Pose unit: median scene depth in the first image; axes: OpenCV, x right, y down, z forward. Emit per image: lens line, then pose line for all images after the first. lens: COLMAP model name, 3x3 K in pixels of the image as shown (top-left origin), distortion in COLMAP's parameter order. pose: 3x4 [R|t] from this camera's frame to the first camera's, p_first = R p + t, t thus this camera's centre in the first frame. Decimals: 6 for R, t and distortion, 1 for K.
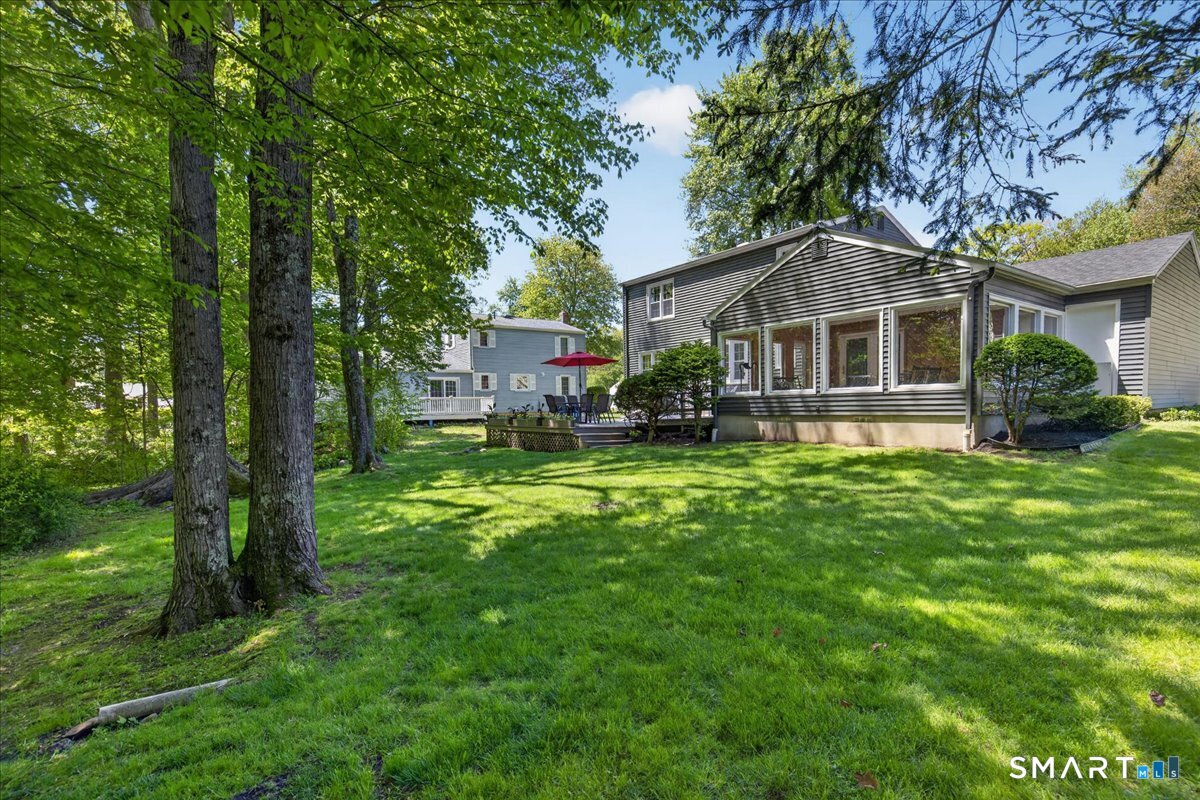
lens RADIAL K [[550.2, 0, 600.6], [0, 550.2, 406.2], [0, 0, 1]] dist [-0.001738, -0.000116]
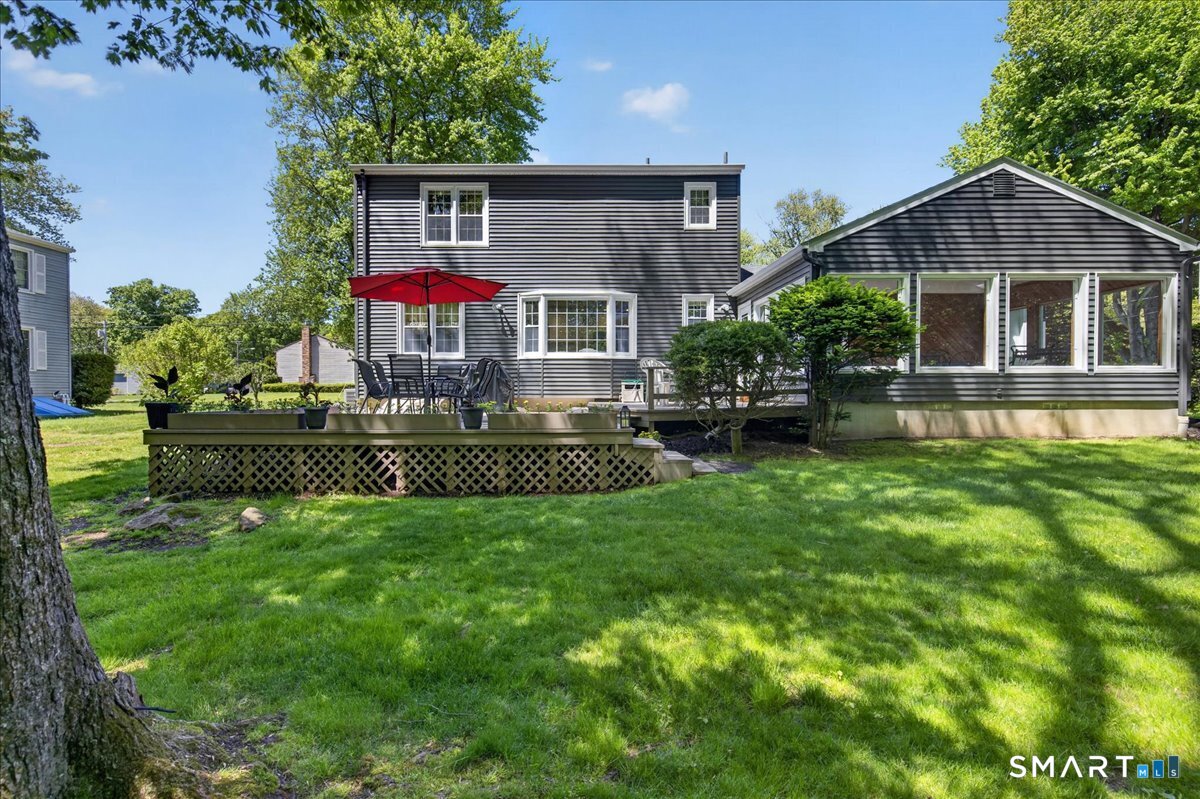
lens RADIAL K [[550.2, 0, 599.5], [0, 550.2, 397.7], [0, 0, 1]] dist [-0.001738, -0.000116]
pose [[0.617536, -0.003697, 0.786534, -0.548963], [-0.009926, 0.999873, 0.012493, 0.007912], [-0.786480, -0.015522, 0.617420, 0.965177]]
